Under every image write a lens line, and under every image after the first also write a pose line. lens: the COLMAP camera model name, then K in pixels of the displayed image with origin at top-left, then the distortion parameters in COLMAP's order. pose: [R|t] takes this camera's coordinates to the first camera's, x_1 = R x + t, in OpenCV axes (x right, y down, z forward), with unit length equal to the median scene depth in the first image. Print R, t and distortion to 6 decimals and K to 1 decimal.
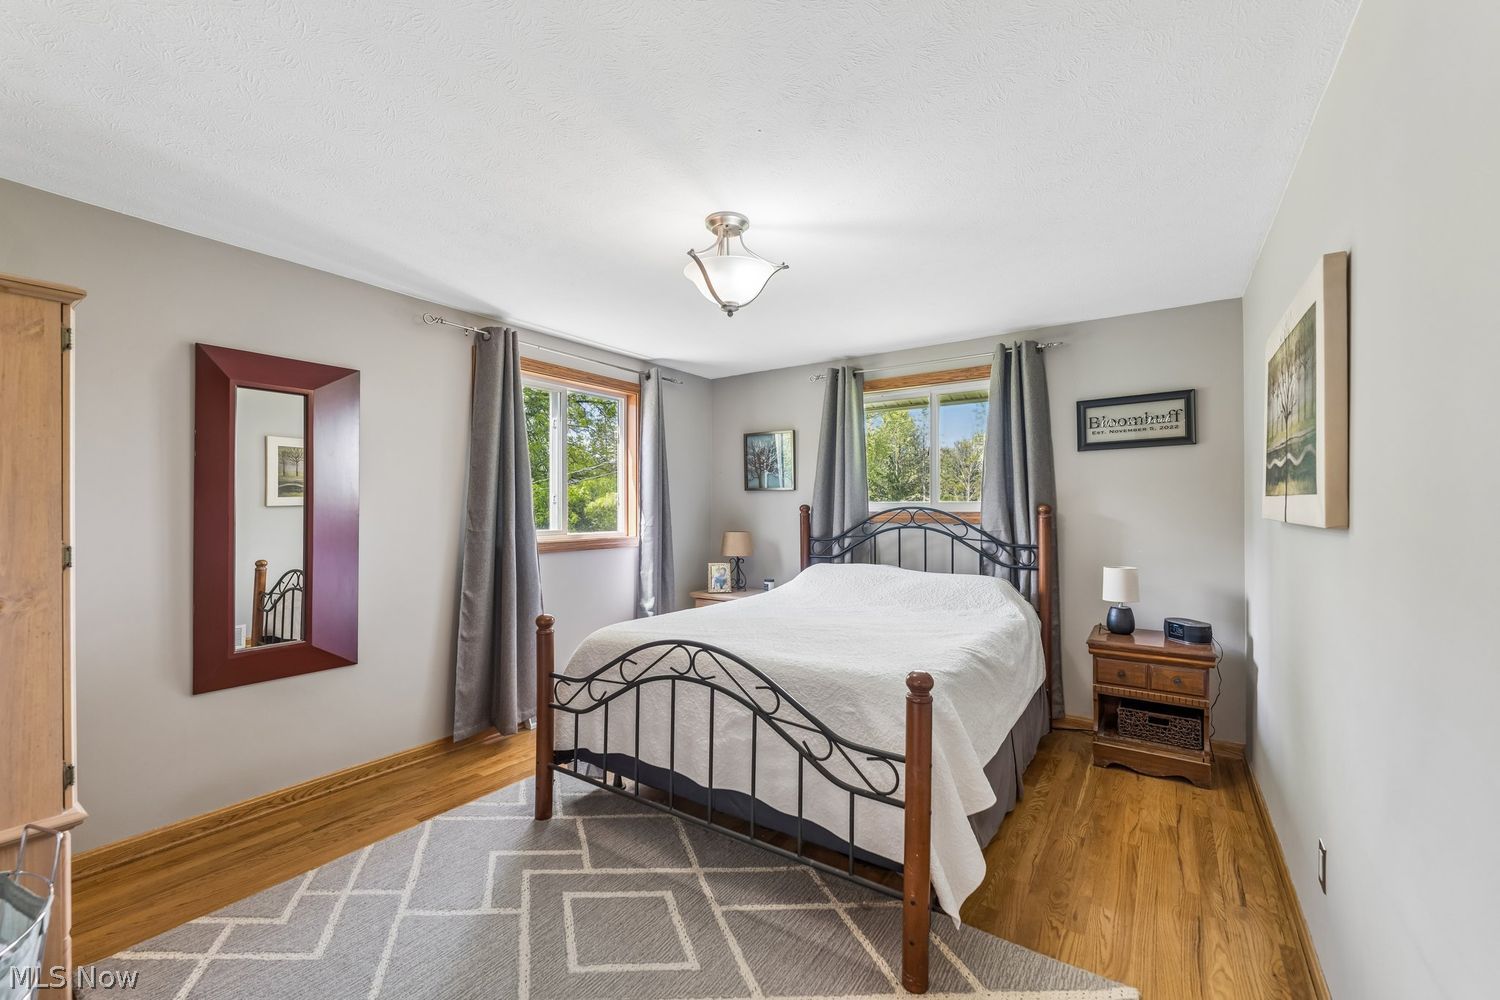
lens RADIAL K [[610.3, 0, 741.5], [0, 610.3, 504.5], [0, 0, 1]] dist [0.000856, 0.000168]
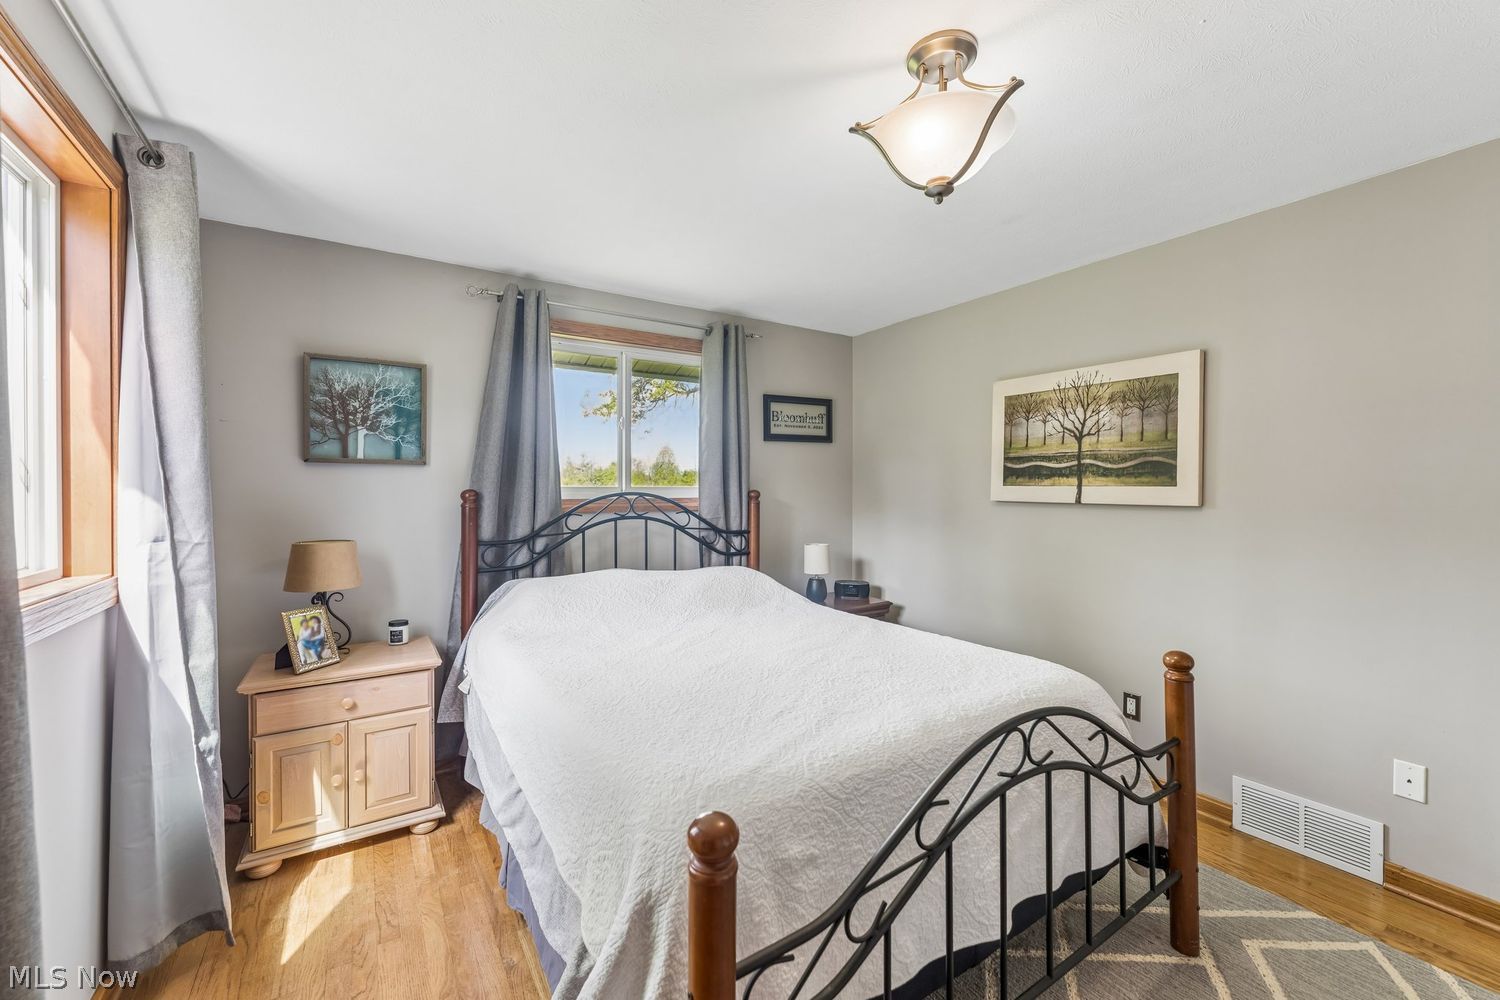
lens RADIAL K [[610.3, 0, 750.6], [0, 610.3, 492.6], [0, 0, 1]] dist [0.000856, 0.000168]
pose [[0.369671, -0.005465, 0.929147, -0.427165], [-0.004454, 0.999961, 0.007653, -0.002990], [-0.929152, -0.006968, 0.369632, 0.578080]]
